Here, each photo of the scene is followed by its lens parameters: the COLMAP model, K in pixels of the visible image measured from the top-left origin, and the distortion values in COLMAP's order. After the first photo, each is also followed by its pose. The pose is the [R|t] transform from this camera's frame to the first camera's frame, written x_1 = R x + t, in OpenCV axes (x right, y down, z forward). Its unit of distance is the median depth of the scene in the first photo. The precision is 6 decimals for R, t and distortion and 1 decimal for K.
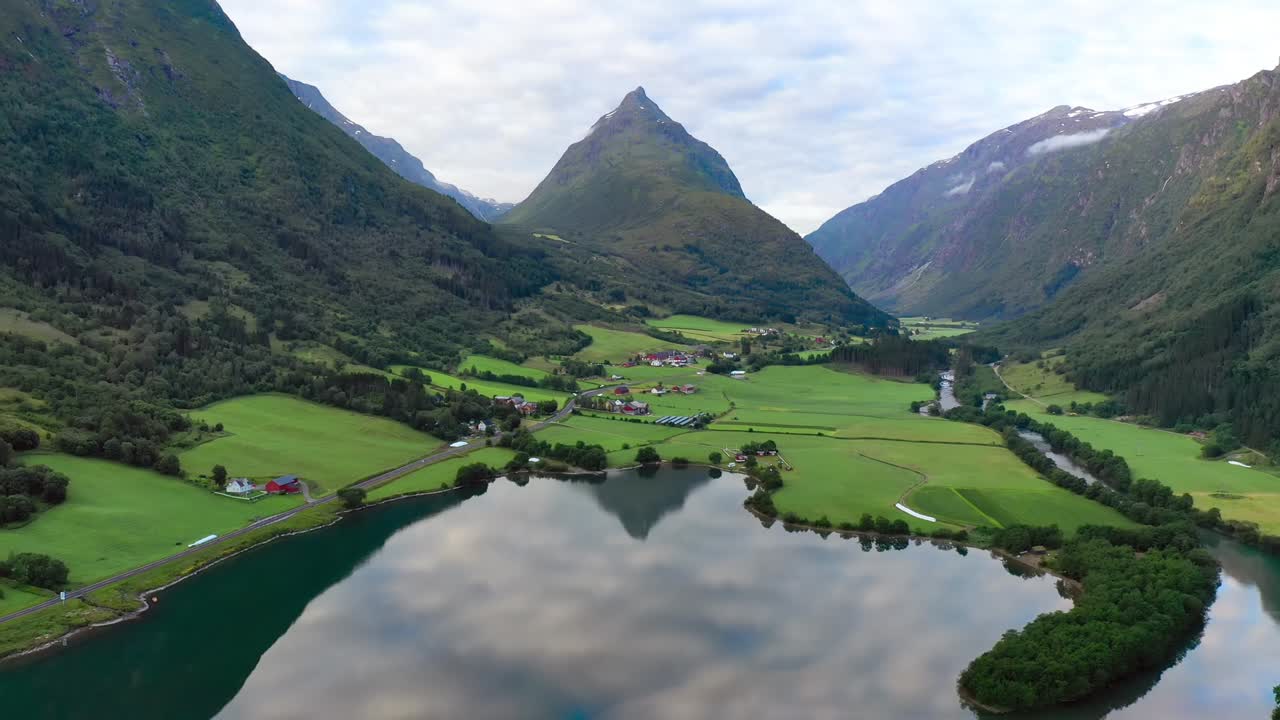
lens RADIAL K [[1064.5, 0, 640.0], [0, 1064.5, 360.0], [0, 0, 1]] dist [0.006292, -0.001368]
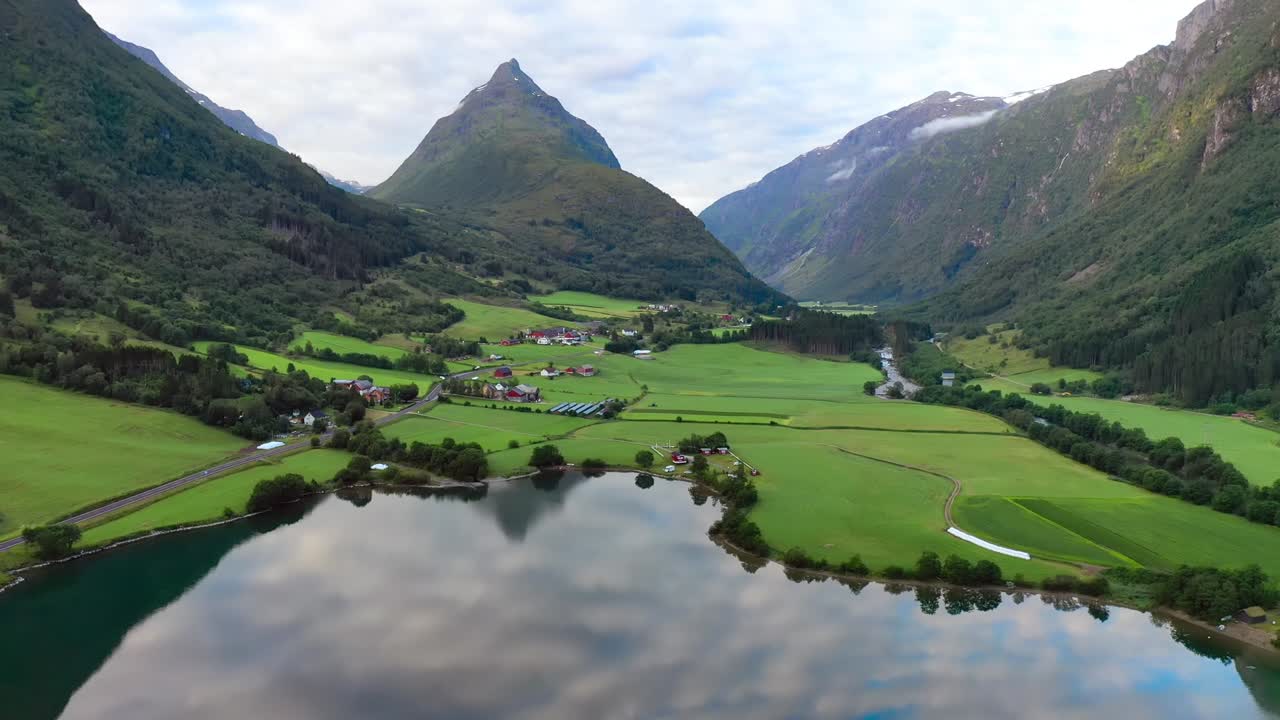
lens RADIAL K [[1064.5, 0, 640.0], [0, 1064.5, 360.0], [0, 0, 1]] dist [0.006292, -0.001368]
pose [[0.992942, -0.008220, 0.118315, -0.007941], [0.007568, 0.999954, 0.005954, 0.012750], [-0.118359, -0.005017, 0.992958, 0.170355]]
